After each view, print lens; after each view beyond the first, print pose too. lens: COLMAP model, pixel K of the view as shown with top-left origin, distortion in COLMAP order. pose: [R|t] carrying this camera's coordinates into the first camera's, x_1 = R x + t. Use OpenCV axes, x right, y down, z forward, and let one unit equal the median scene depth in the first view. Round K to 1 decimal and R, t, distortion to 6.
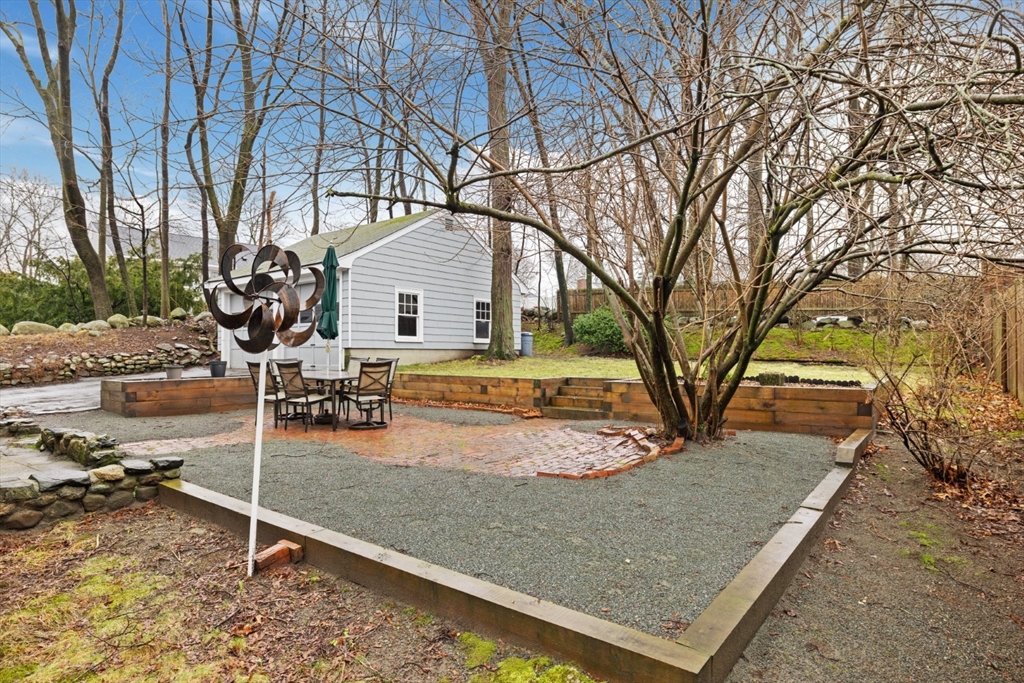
lens RADIAL K [[594.0, 0, 508.7], [0, 594.0, 343.8], [0, 0, 1]] dist [-0.002619, -0.000049]
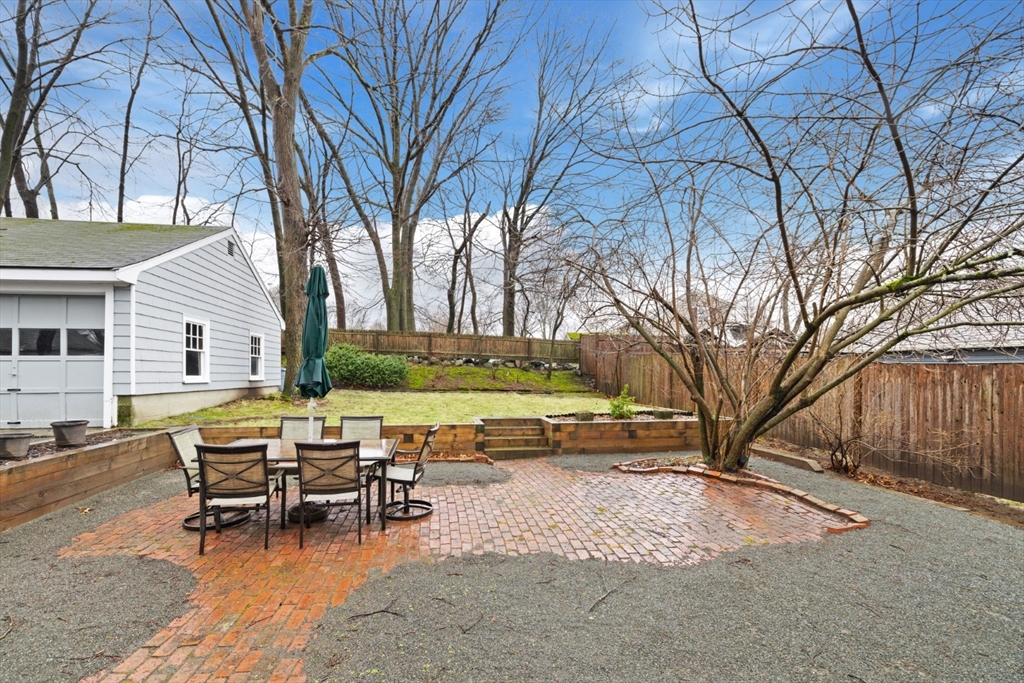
lens RADIAL K [[422.5, 0, 512.7], [0, 422.5, 374.7], [0, 0, 1]] dist [0.003367, 0.000171]
pose [[0.682227, -0.003262, 0.731133, -0.324547], [-0.006910, 0.999917, 0.010910, -0.026310], [-0.731107, -0.012495, 0.682148, 0.315761]]
